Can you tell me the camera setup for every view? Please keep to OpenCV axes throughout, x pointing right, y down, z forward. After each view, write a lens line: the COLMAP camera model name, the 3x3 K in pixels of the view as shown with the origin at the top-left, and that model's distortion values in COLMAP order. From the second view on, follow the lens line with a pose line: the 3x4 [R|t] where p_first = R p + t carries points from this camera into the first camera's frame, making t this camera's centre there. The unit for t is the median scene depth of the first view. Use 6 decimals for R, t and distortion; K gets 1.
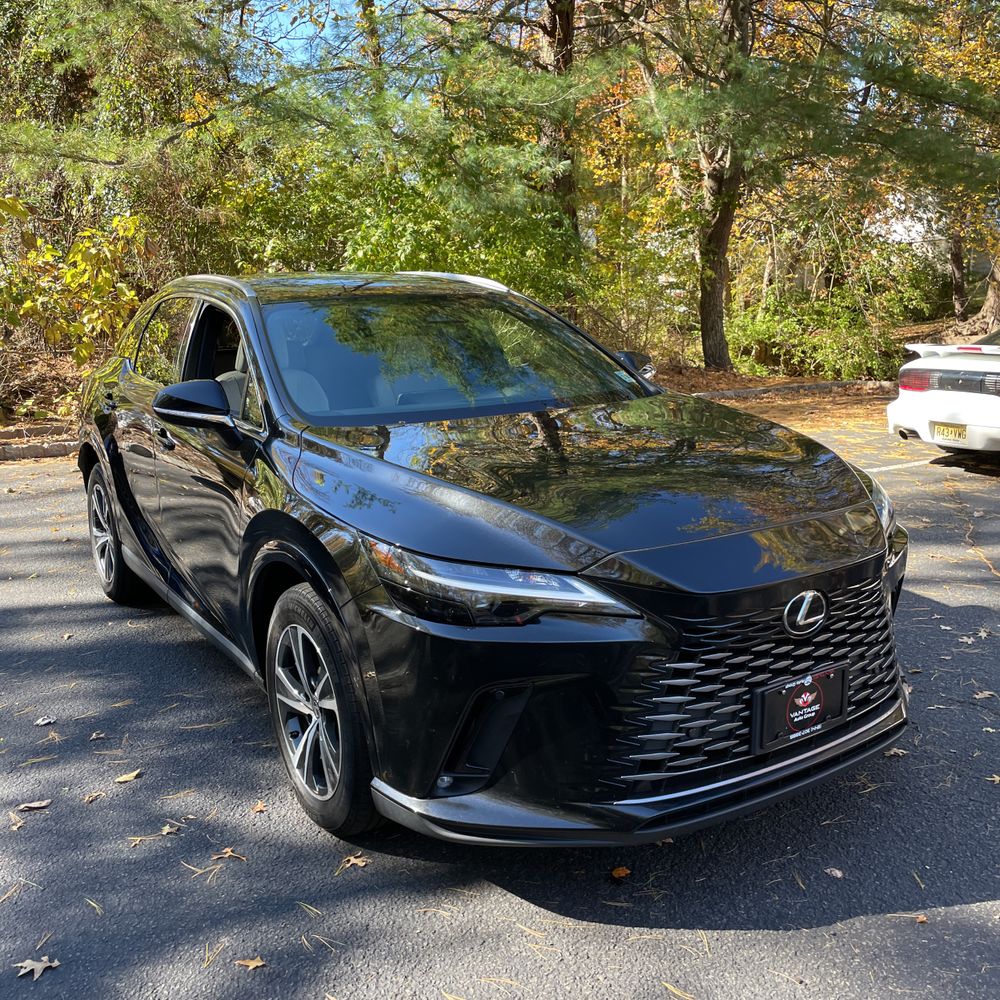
lens RADIAL K [[996.8, 0, 503.8], [0, 996.8, 503.6], [0, 0, 1]] dist [0.010161, 0.000000]
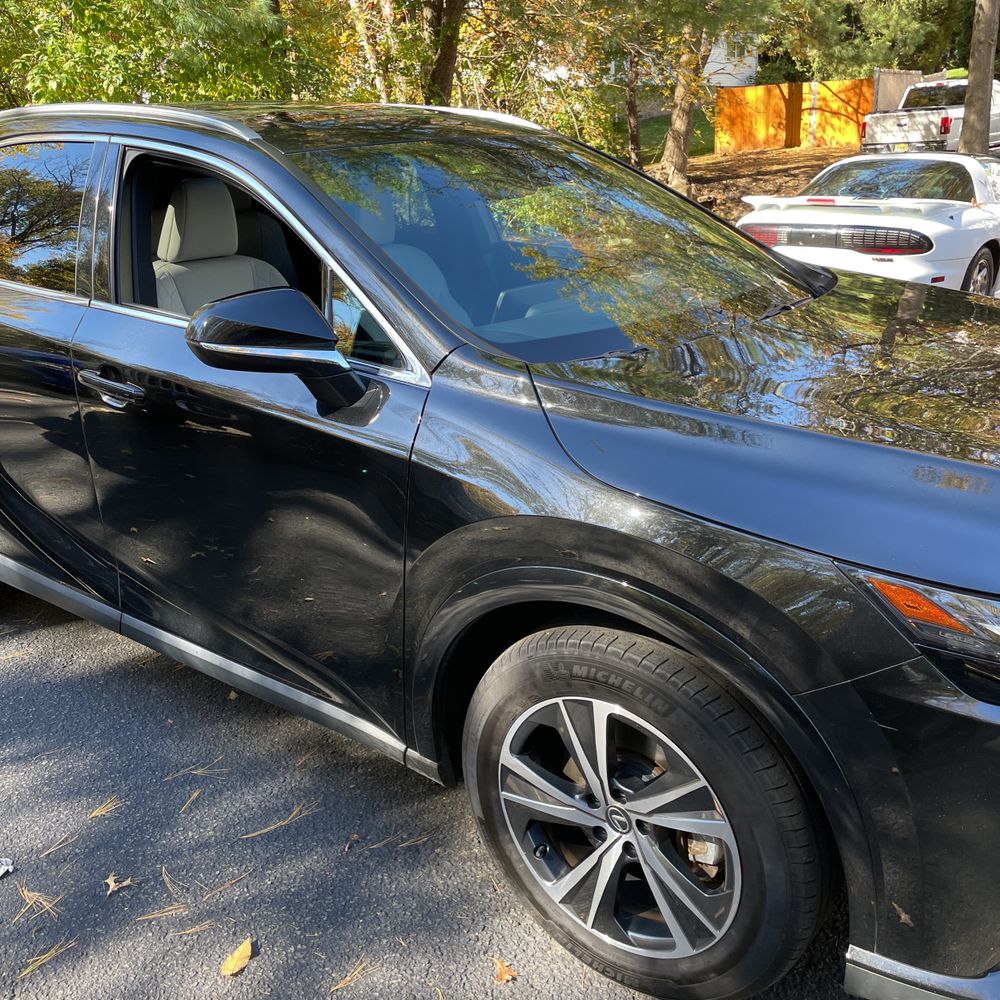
lens RADIAL K [[996.8, 0, 496.4], [0, 996.8, 500.5], [0, 0, 1]] dist [0.010161, 0.000000]
pose [[0.940460, -0.112840, 0.320628, -0.163790], [0.067471, 0.986491, 0.149275, -0.034628], [-0.333141, -0.118754, 0.935369, 0.170549]]
